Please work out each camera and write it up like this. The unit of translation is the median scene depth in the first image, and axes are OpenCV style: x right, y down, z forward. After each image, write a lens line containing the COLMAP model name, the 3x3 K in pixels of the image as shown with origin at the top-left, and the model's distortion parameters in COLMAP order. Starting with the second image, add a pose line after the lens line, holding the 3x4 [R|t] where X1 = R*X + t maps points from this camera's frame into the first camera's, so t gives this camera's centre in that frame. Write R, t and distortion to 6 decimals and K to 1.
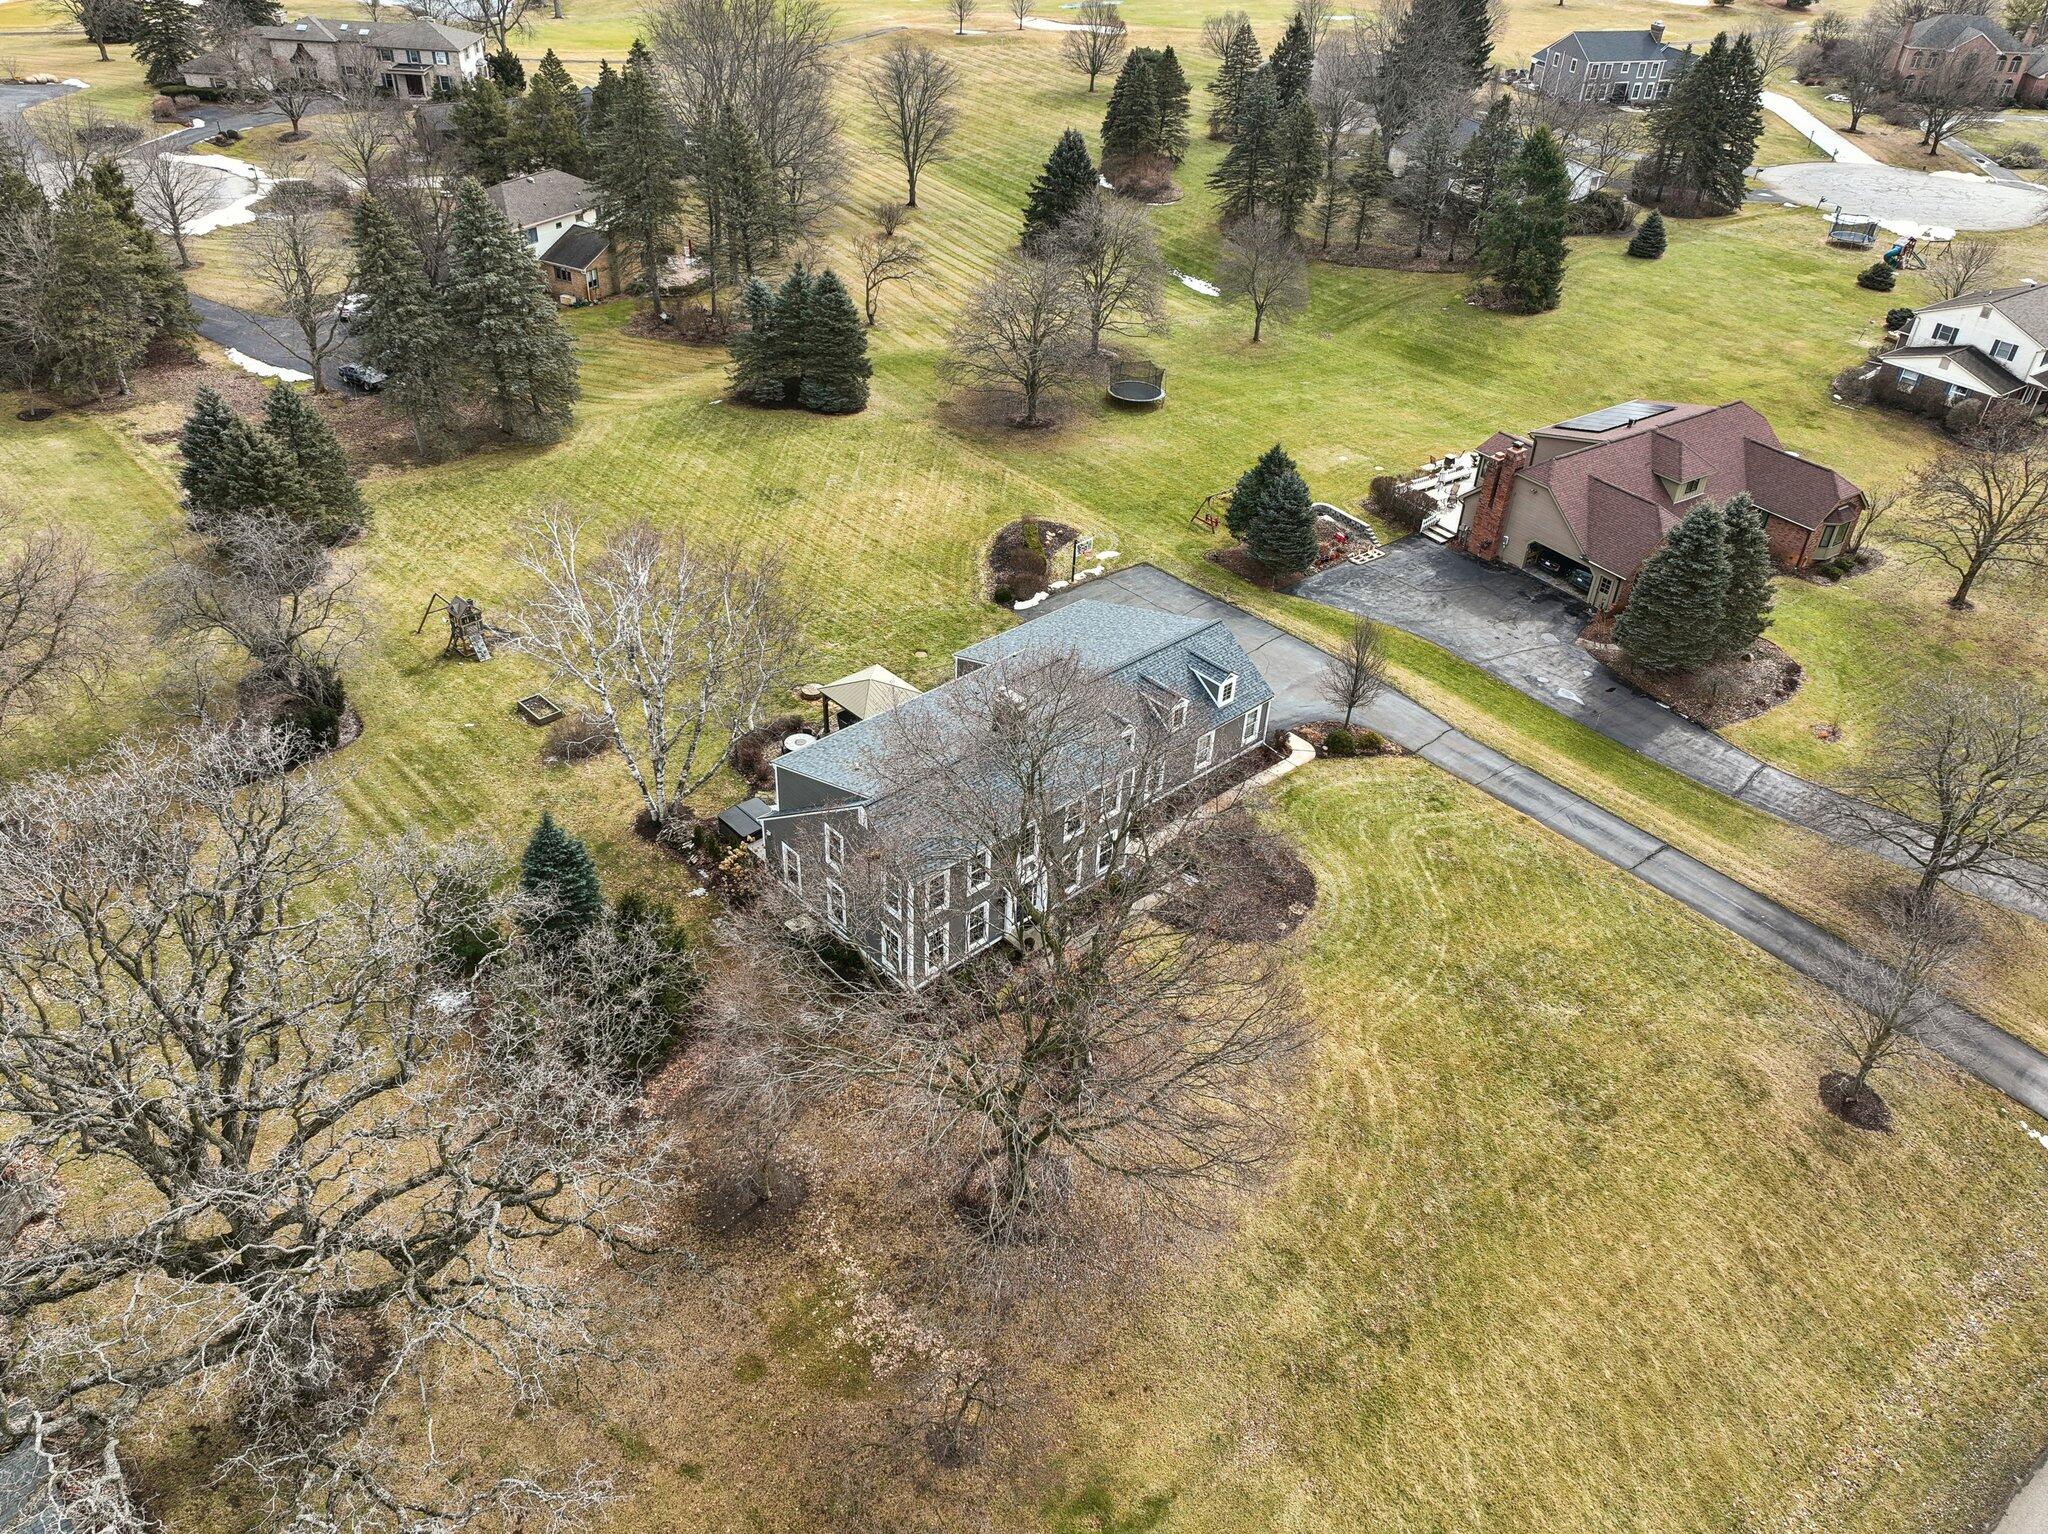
lens RADIAL K [[1448.8, 0, 1023.5], [0, 1448.8, 822.8], [0, 0, 1]] dist [0.002914, 0.011324]
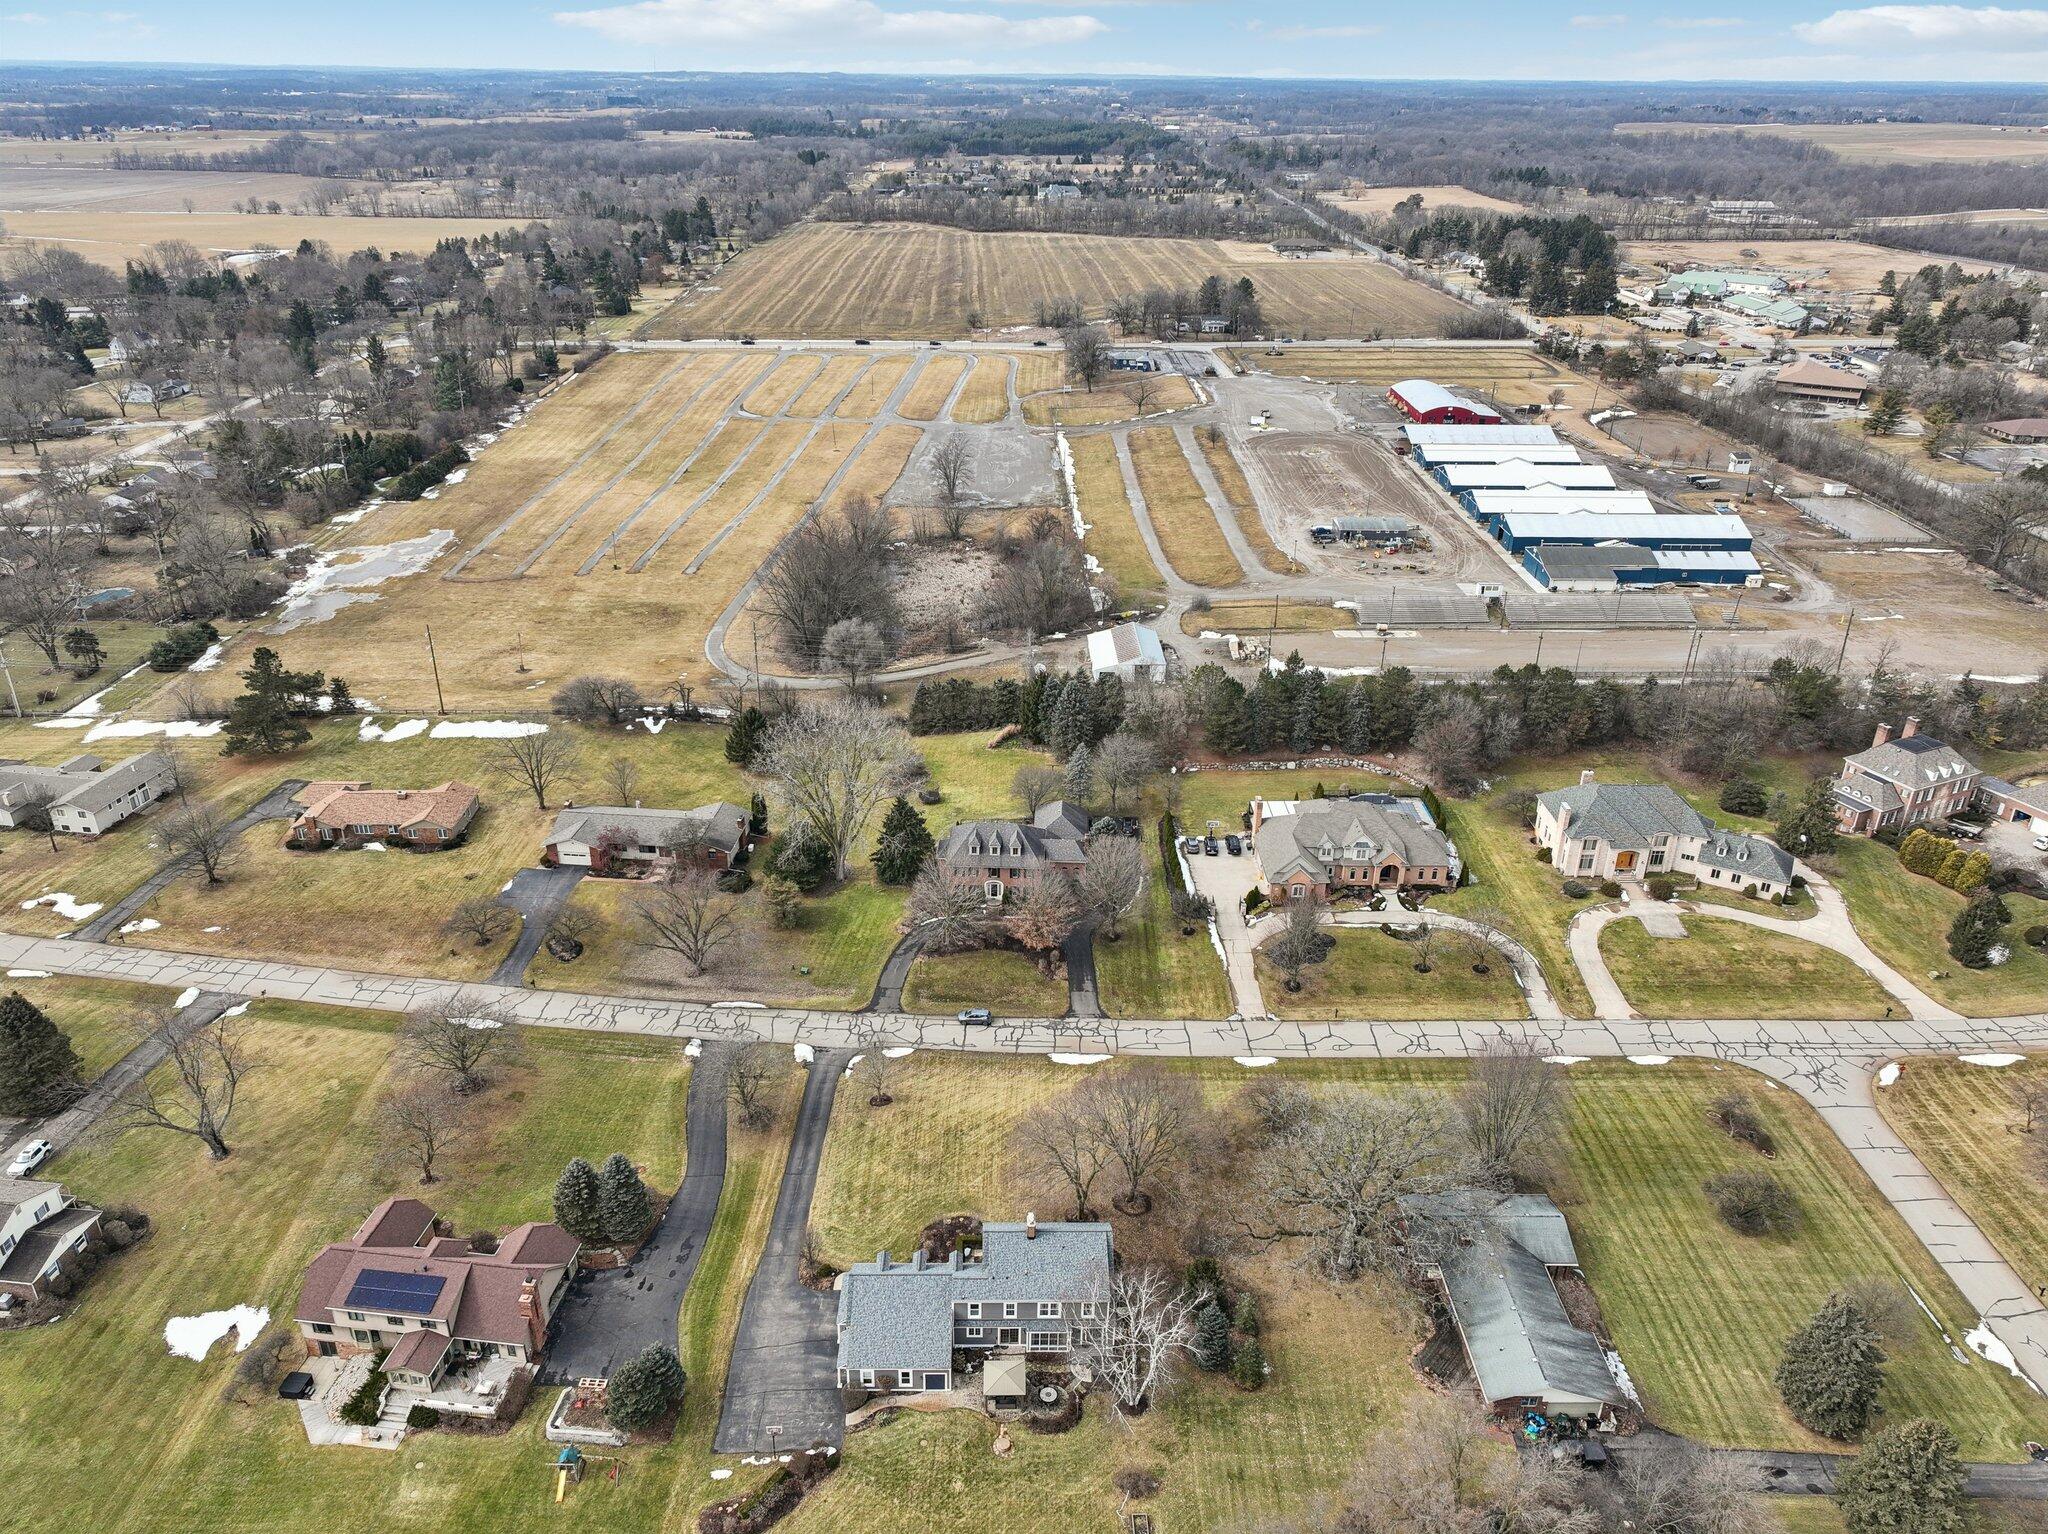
lens RADIAL K [[1448.8, 0, 1020.9], [0, 1448.8, 756.0], [0, 0, 1]] dist [0.002914, 0.011324]
pose [[-0.738294, -0.329674, 0.588419, -0.737271], [0.376230, 0.522776, 0.764955, -1.486288], [-0.559797, 0.786143, -0.261929, 0.664029]]
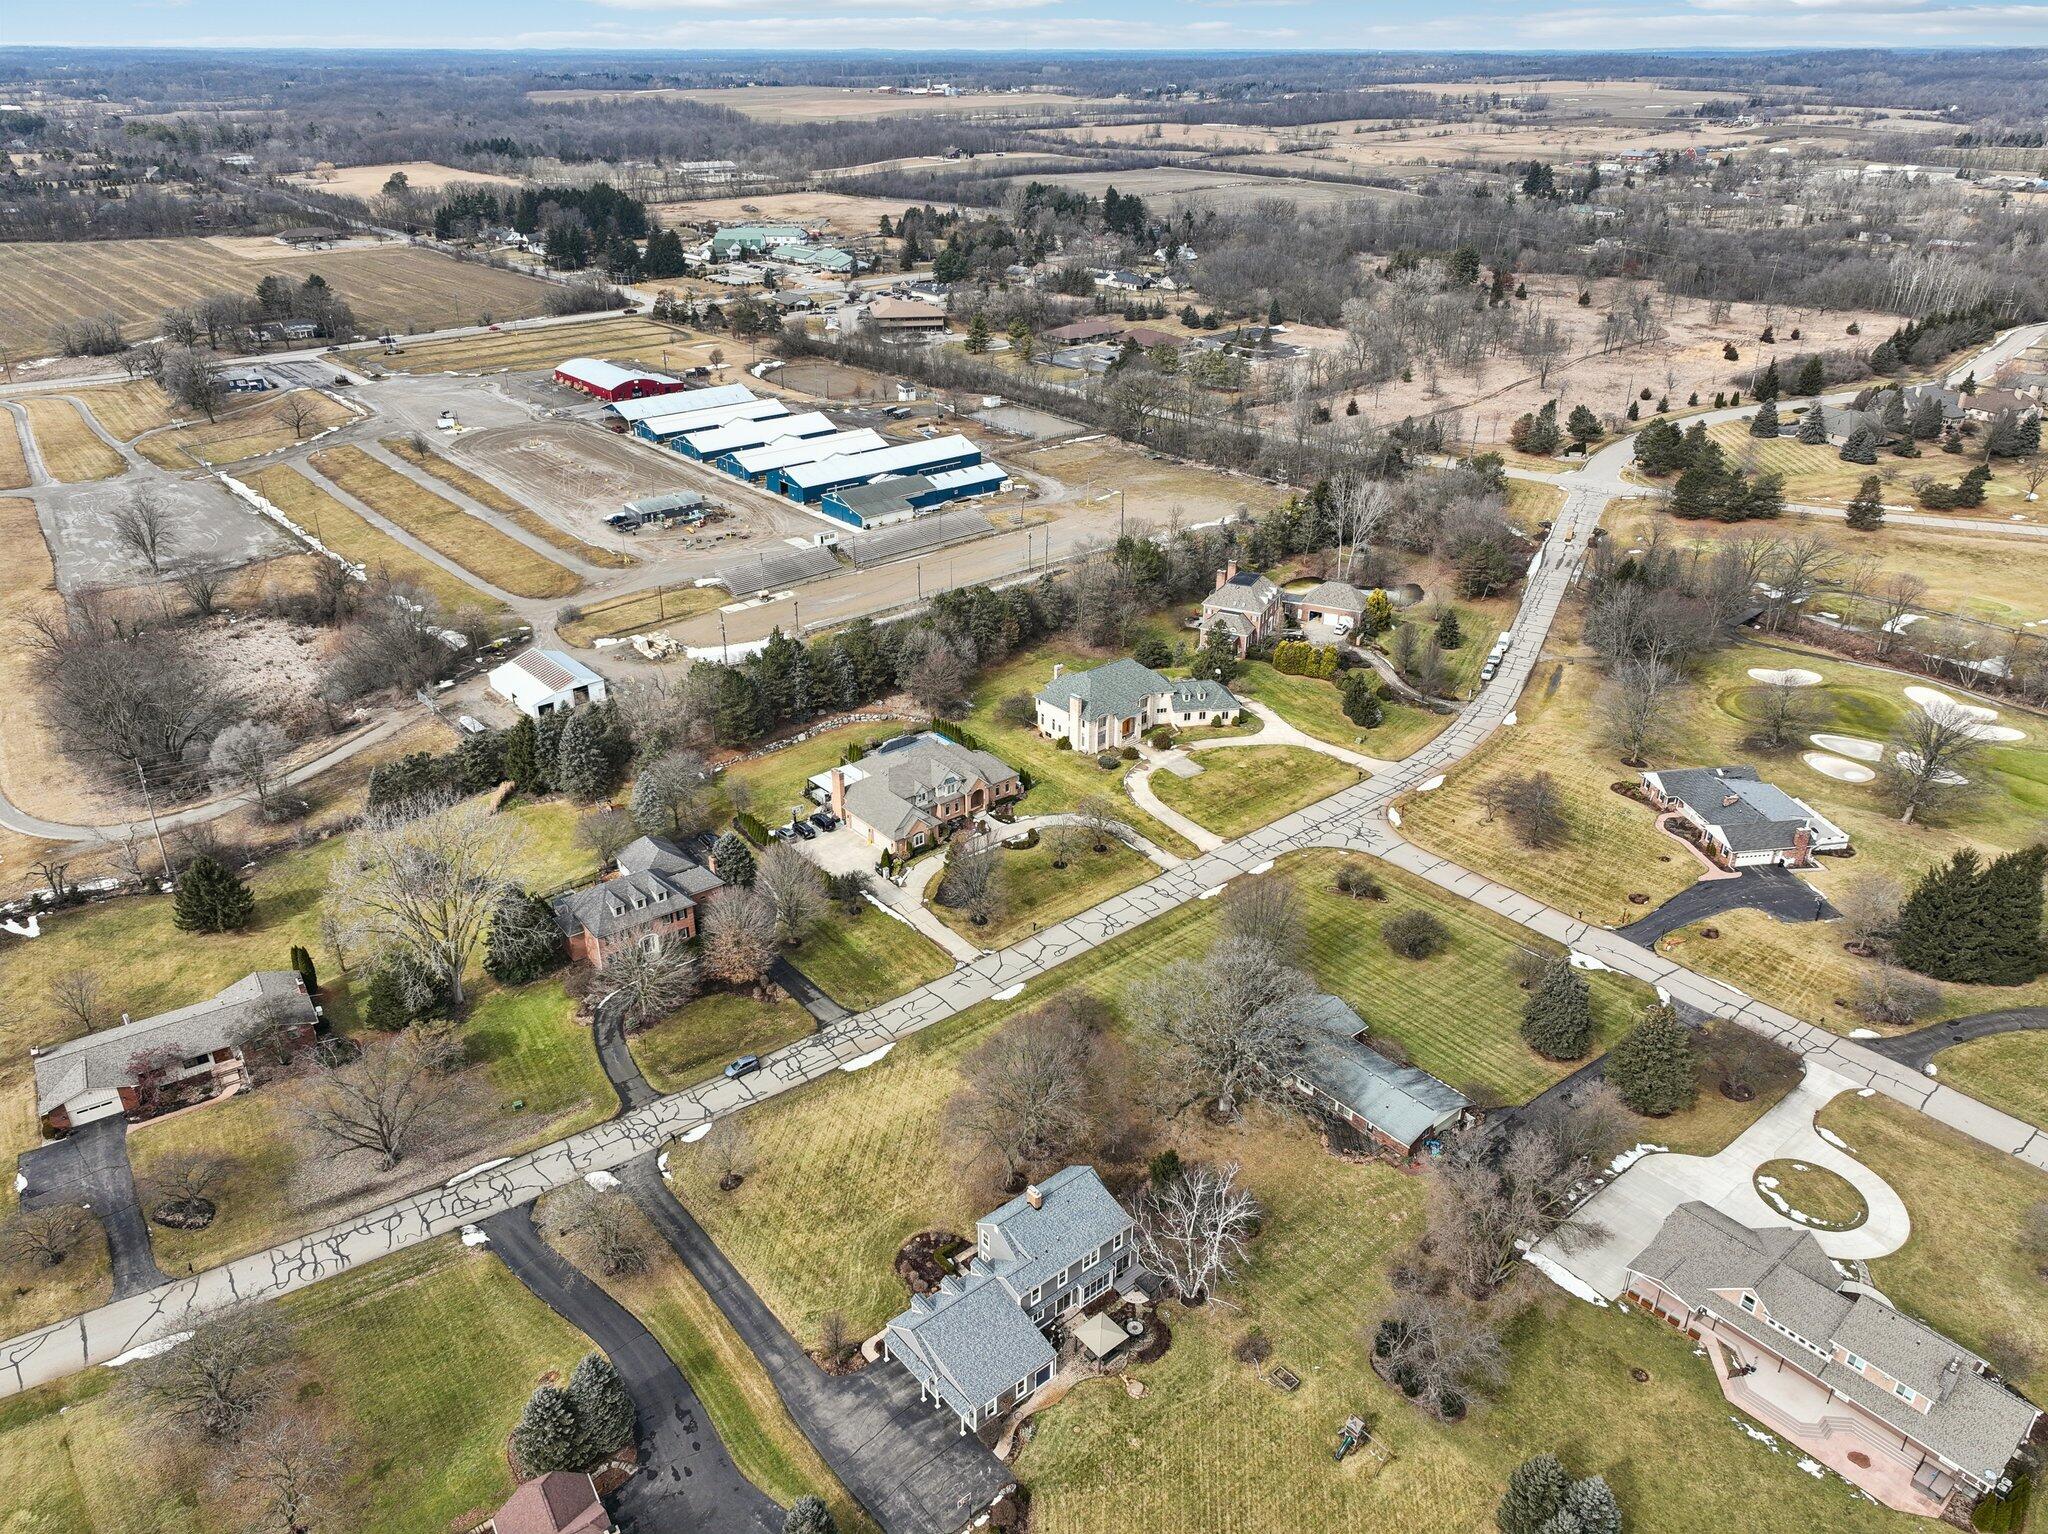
lens RADIAL K [[1448.8, 0, 1022.4], [0, 1448.8, 756.9], [0, 0, 1]] dist [0.002914, 0.011324]
pose [[-0.997800, -0.058495, 0.031191, -0.014472], [0.001723, 0.447473, 0.894296, -1.656216], [-0.066269, 0.892382, -0.446388, 0.921203]]
